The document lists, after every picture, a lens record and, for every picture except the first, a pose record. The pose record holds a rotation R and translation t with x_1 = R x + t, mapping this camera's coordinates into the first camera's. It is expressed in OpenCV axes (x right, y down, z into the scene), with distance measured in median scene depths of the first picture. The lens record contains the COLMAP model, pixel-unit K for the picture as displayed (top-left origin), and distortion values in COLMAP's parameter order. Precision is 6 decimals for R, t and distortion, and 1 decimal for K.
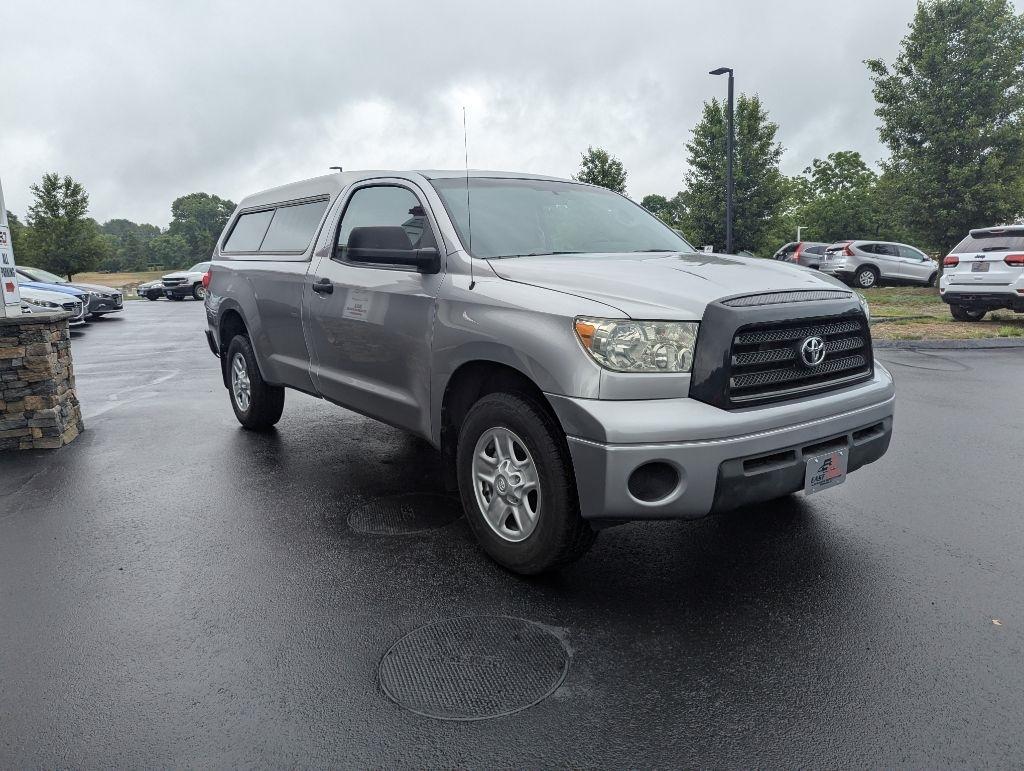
lens RADIAL K [[714.5, 0, 511.9], [0, 714.5, 369.9], [0, 0, 1]] dist [0.056817, -0.058032]
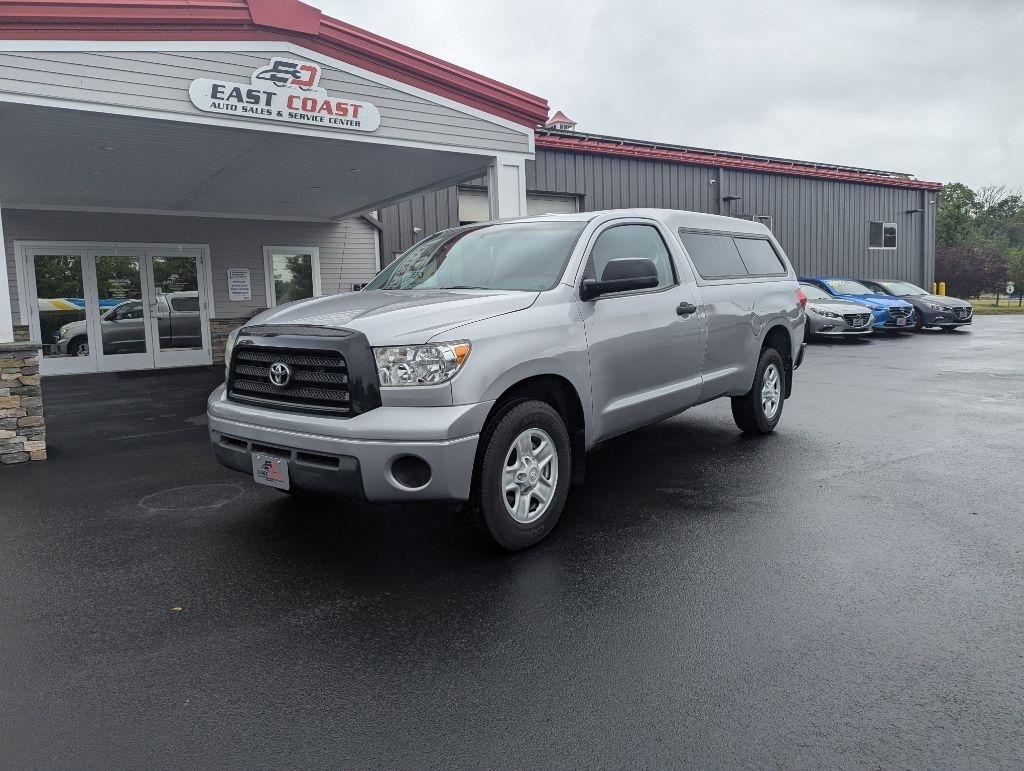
lens RADIAL K [[714.5, 0, 511.9], [0, 714.5, 369.9], [0, 0, 1]] dist [0.056817, -0.058032]
pose [[0.262188, 0.118497, -0.957714, 0.338494], [-0.128326, 0.987900, 0.087101, -0.038217], [0.956447, 0.100062, 0.274222, 0.206575]]
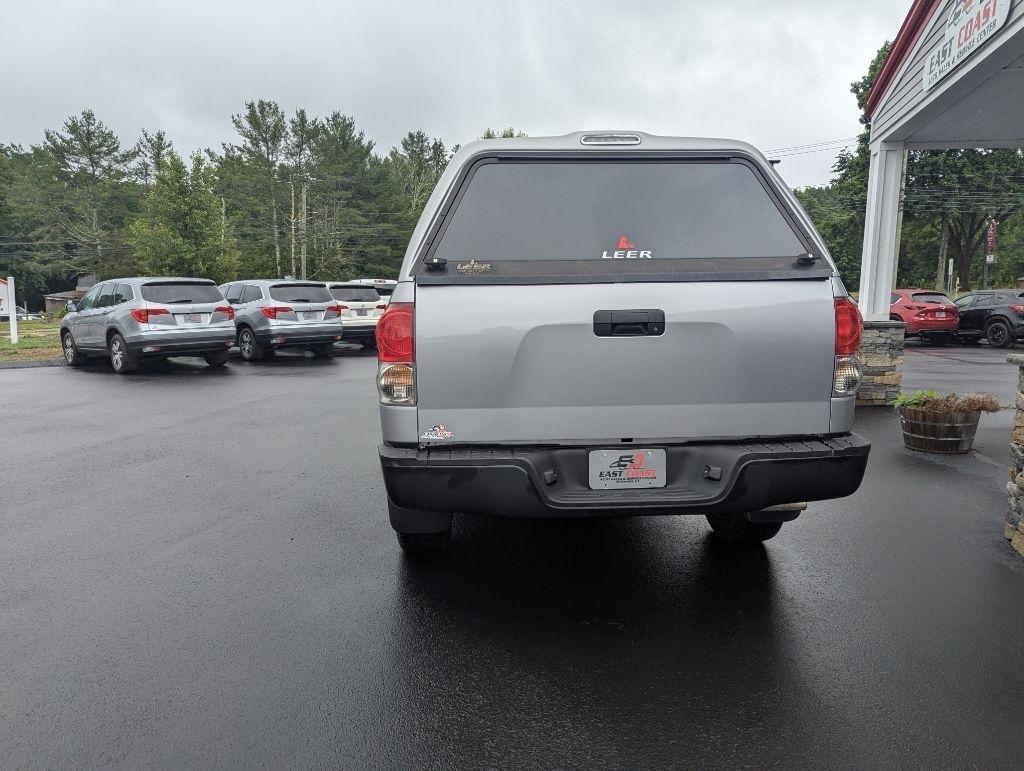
lens RADIAL K [[716.4, 0, 515.4], [0, 716.4, 372.2], [0, 0, 1]] dist [0.058973, -0.055298]
pose [[-0.842246, -0.030017, 0.538258, -0.219399], [0.105748, 0.969852, 0.219556, -0.095968], [-0.528621, 0.241840, -0.813679, 0.666290]]
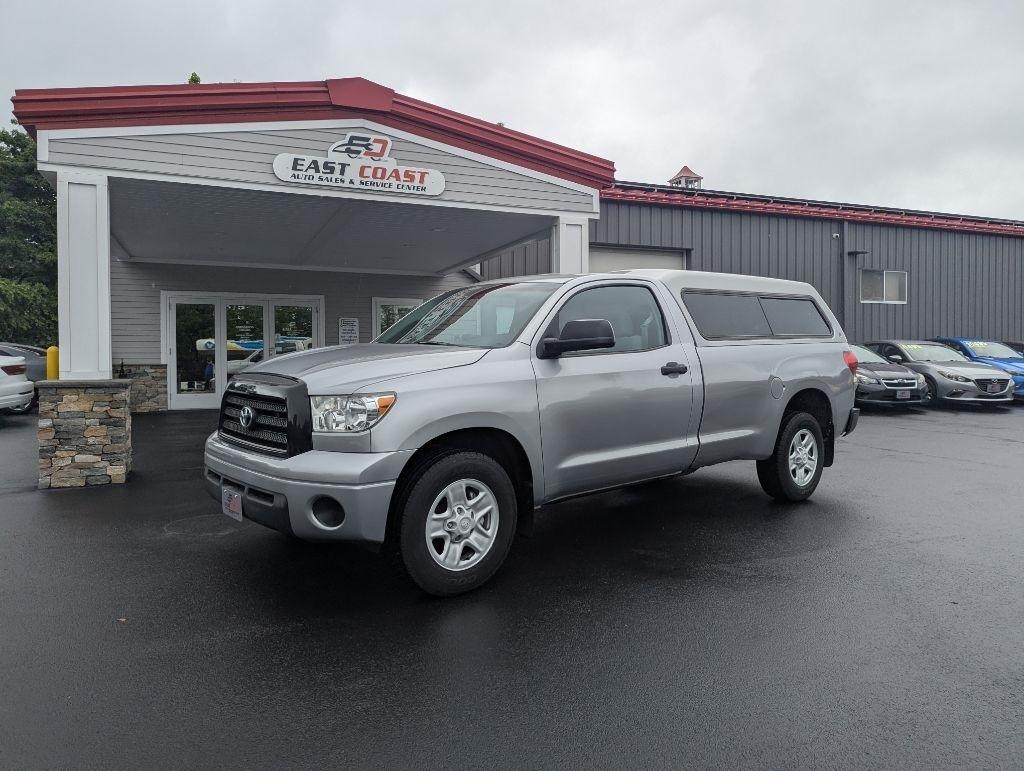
lens RADIAL K [[711.7, 0, 517.1], [0, 711.7, 367.3], [0, 0, 1]] dist [0.051103, -0.052509]
pose [[0.069957, 0.054050, -0.996085, 0.362228], [-0.154684, 0.987041, 0.042696, -0.051540], [0.985484, 0.151092, 0.077412, 0.276204]]
